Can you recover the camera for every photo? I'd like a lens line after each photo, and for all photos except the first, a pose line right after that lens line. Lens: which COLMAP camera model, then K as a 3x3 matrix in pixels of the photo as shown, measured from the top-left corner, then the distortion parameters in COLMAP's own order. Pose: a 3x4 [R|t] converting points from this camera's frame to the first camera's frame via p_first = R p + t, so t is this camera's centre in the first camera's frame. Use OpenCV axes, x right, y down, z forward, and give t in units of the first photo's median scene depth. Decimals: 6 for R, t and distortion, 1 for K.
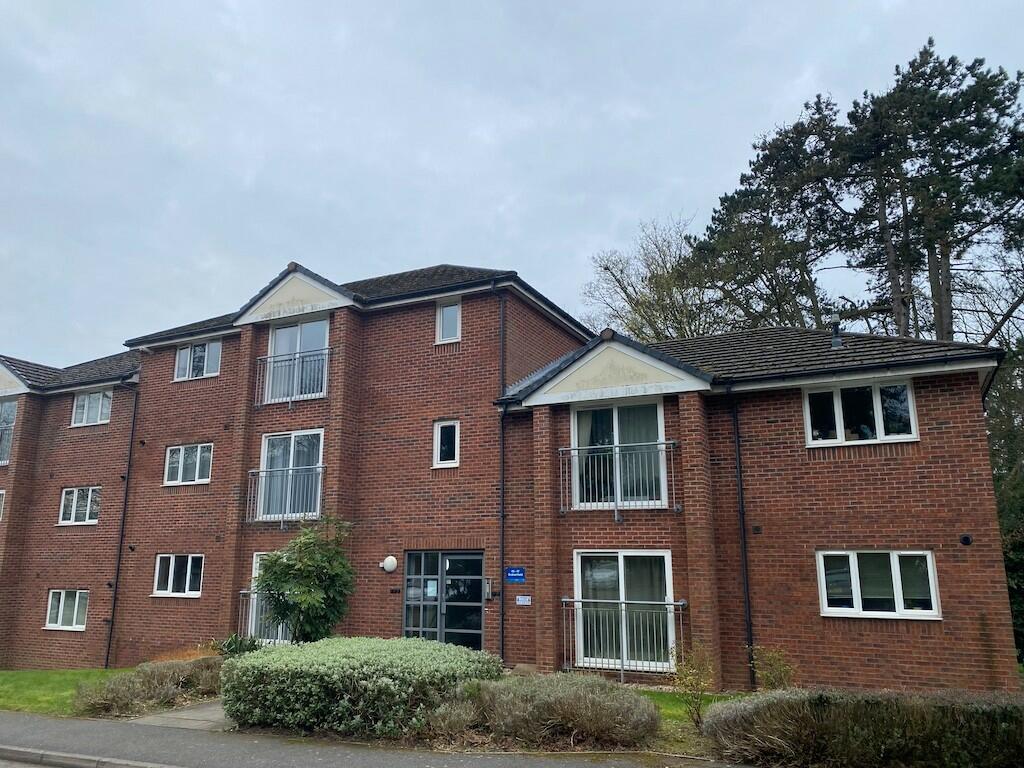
lens RADIAL K [[803.2, 0, 510.4], [0, 803.2, 385.6], [0, 0, 1]] dist [0.020706, -0.015019]
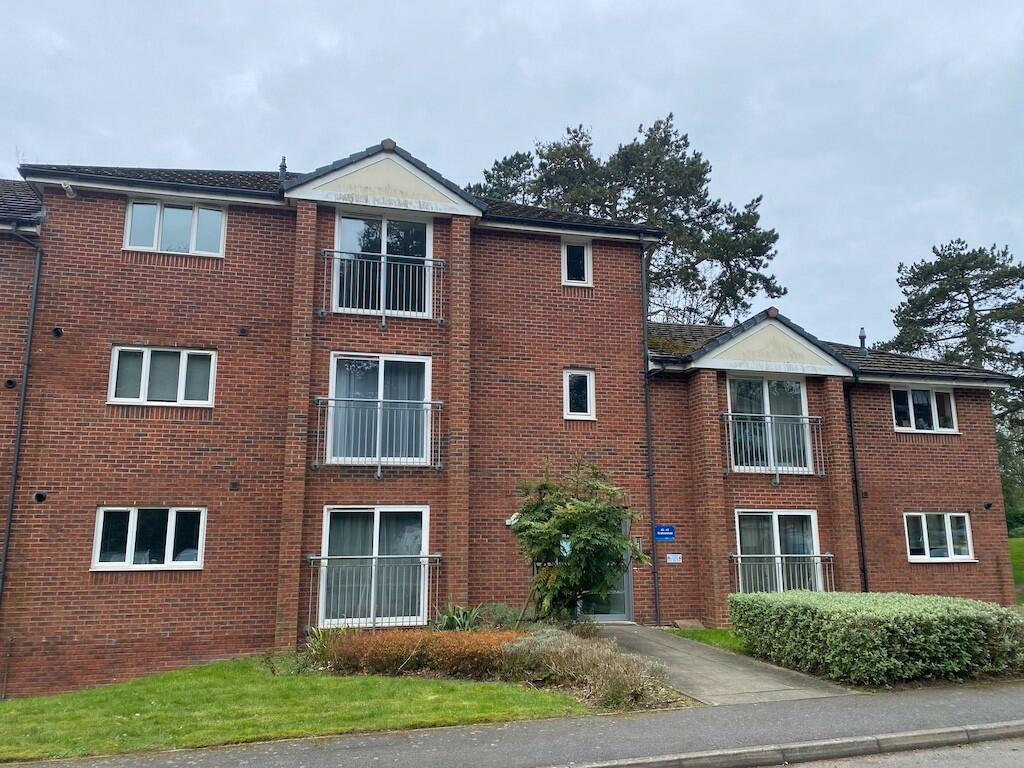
lens RADIAL K [[746.1, 0, 511.1], [0, 746.1, 387.1], [0, 0, 1]] dist [0.008814, 0.007850]
pose [[0.757567, 0.114795, 0.642585, -0.758541], [-0.142593, 0.989743, -0.008706, 0.091287], [-0.636993, -0.085033, 0.766165, 0.426538]]
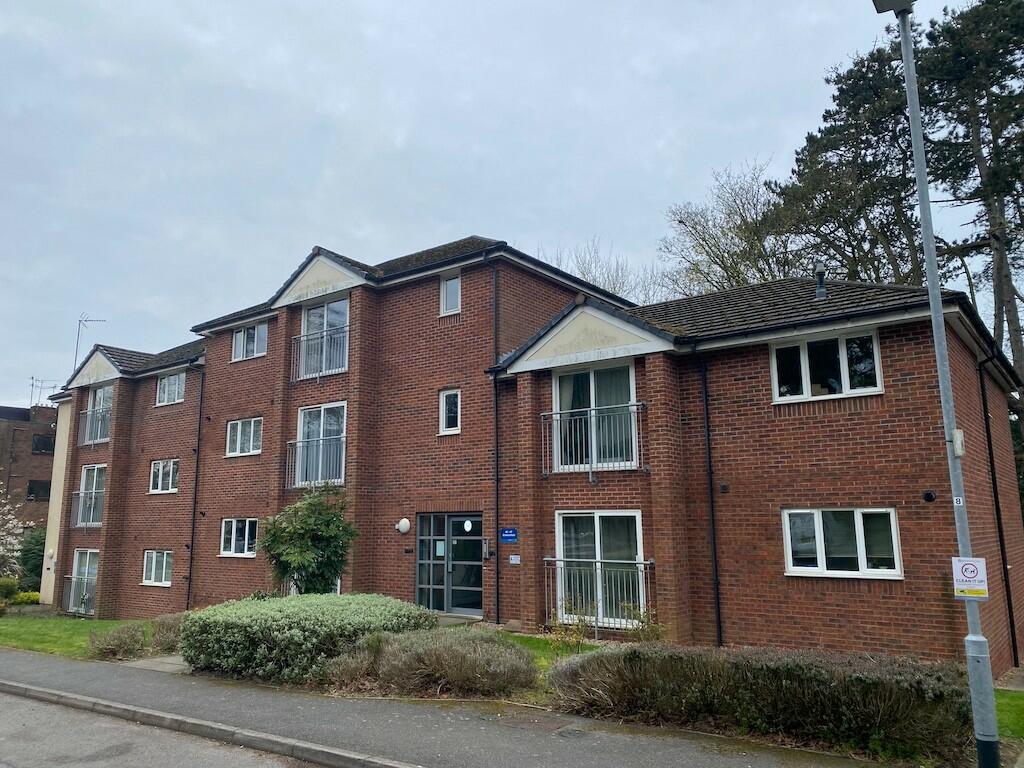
lens RADIAL K [[803.2, 0, 505.8], [0, 803.2, 375.9], [0, 0, 1]] dist [0.020706, -0.015019]
pose [[0.982211, -0.042669, -0.182867, 0.202127], [0.049358, 0.998263, 0.032179, -0.004287], [0.181176, -0.040633, 0.982611, -0.014156]]
